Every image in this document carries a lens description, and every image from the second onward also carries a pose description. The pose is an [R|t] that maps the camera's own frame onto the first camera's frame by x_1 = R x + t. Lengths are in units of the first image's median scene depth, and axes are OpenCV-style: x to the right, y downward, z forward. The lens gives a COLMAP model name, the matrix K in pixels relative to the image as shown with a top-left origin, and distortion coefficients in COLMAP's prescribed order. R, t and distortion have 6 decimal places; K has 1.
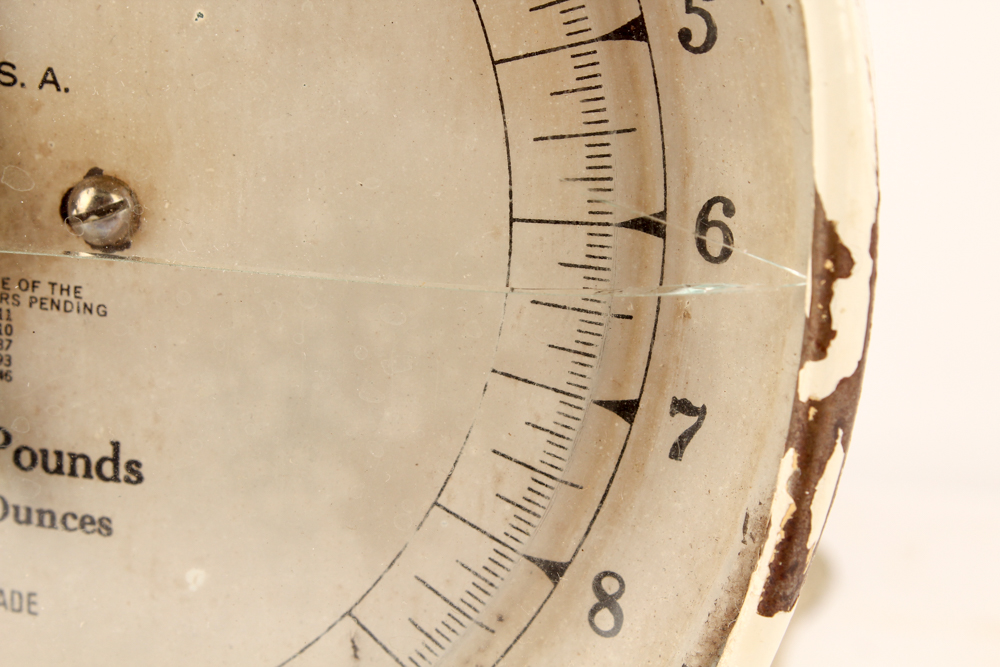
lens RADIAL K [[2223.6, 0, 496.8], [0, 2223.6, 329.6], [0, 0, 1]] dist [0.056411, 0.000000]
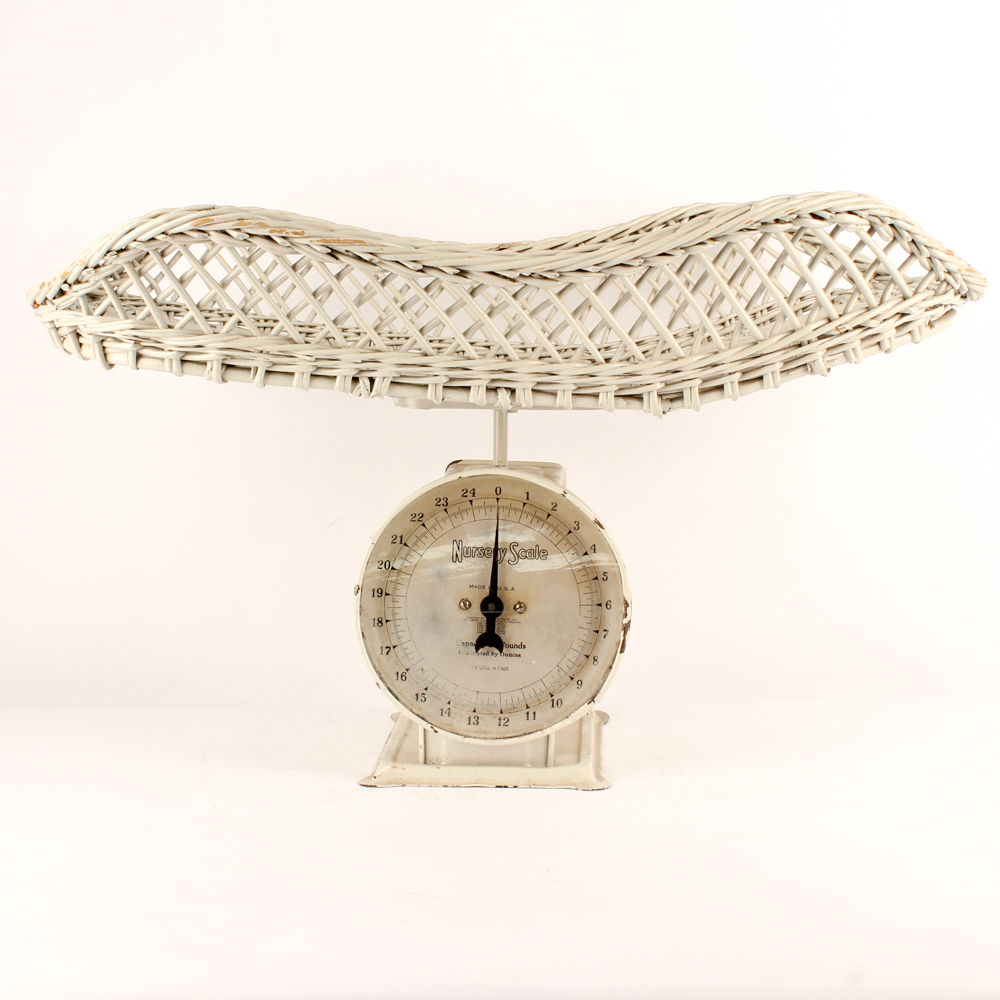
lens RADIAL K [[1893.2, 0, 493.6], [0, 1893.2, 498.7], [0, 0, 1]] dist [-0.175090, 0.000000]
pose [[0.984746, -0.024886, 0.172211, -1.274723], [0.064529, 0.971374, -0.228622, 0.966389], [-0.161592, 0.236247, 0.958162, -4.749201]]
